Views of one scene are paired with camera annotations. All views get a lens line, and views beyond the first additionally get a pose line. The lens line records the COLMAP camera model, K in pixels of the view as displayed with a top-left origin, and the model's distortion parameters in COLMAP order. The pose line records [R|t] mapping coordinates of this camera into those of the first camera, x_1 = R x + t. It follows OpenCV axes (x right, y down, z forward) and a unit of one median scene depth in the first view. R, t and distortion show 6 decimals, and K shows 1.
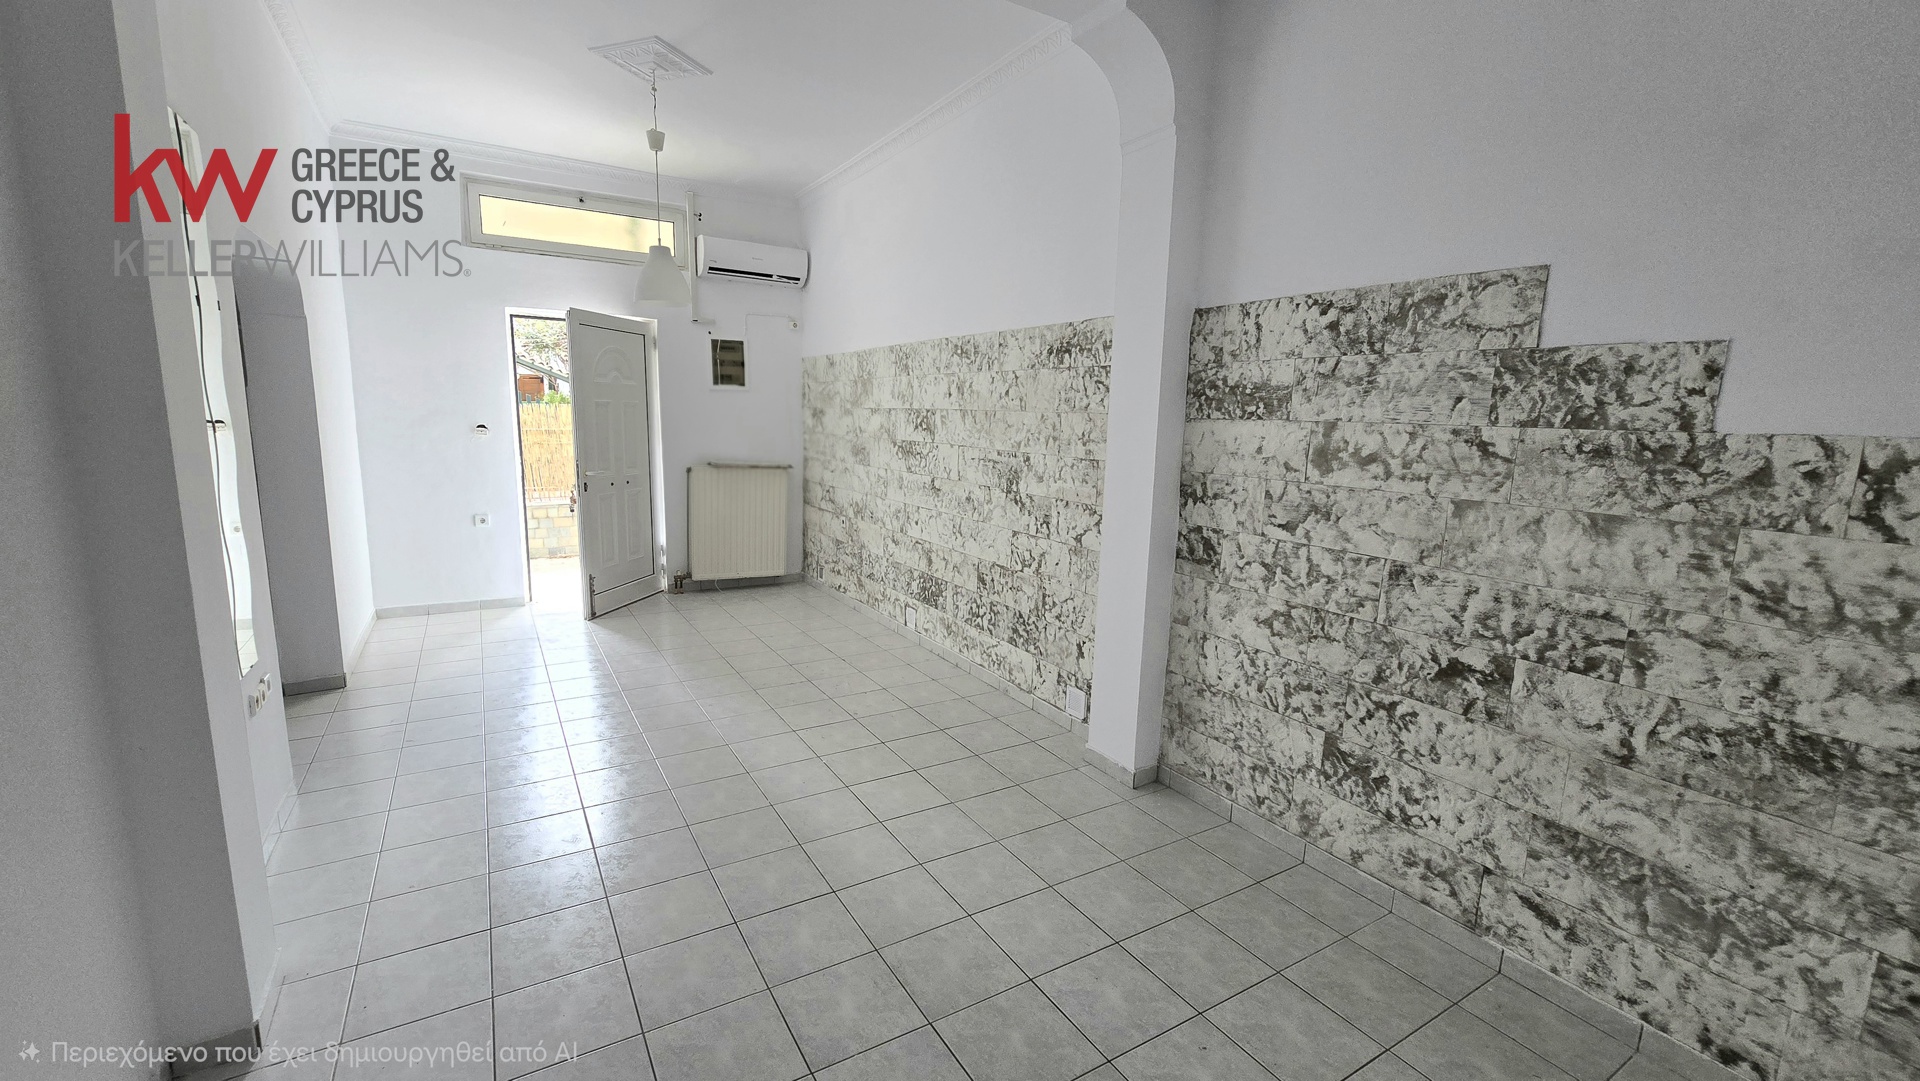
lens RADIAL K [[789.3, 0, 958.6], [0, 789.3, 538.1], [0, 0, 1]] dist [-0.001573, 0.001466]
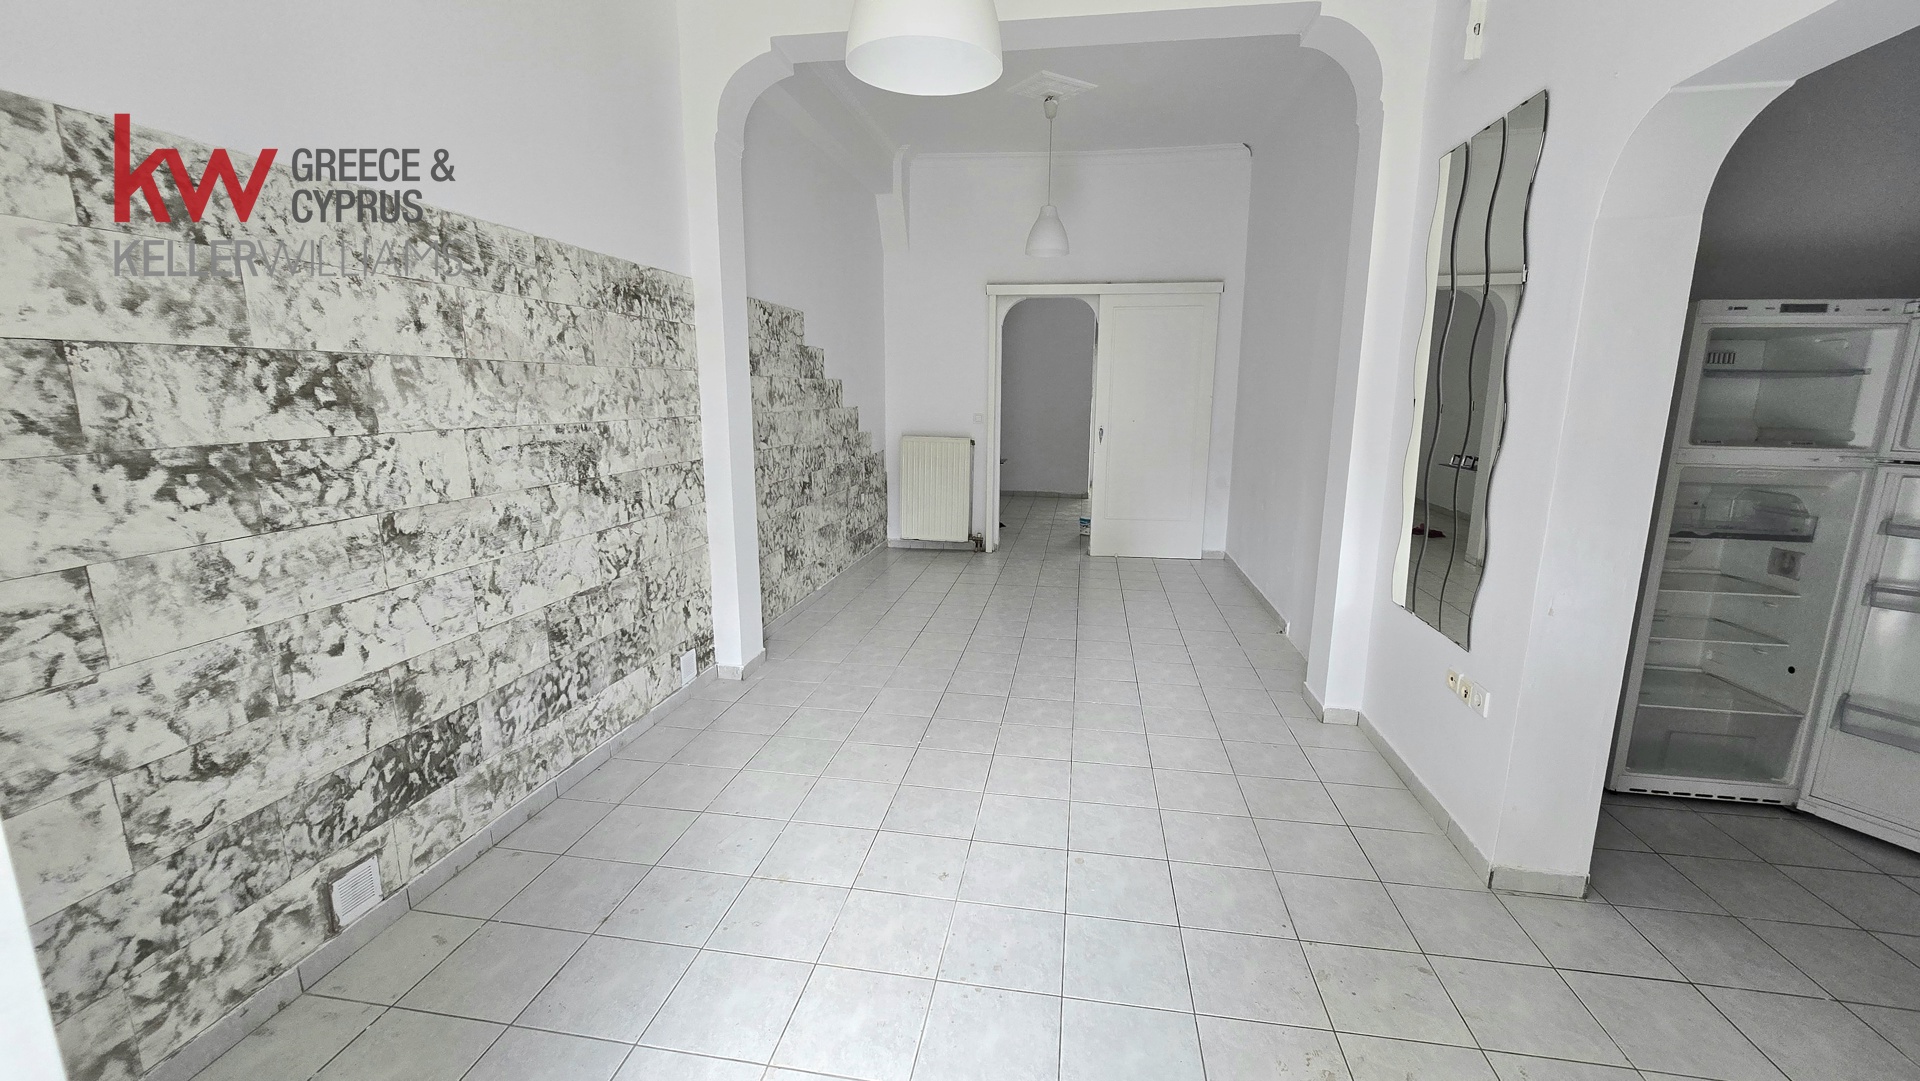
lens RADIAL K [[789.3, 0, 957.8], [0, 789.3, 539.3], [0, 0, 1]] dist [-0.001573, 0.001466]
pose [[-0.761751, -0.150067, 0.630250, -0.645994], [0.077732, 0.944606, 0.318868, -0.210526], [-0.643189, 0.291889, -0.707890, 1.315644]]
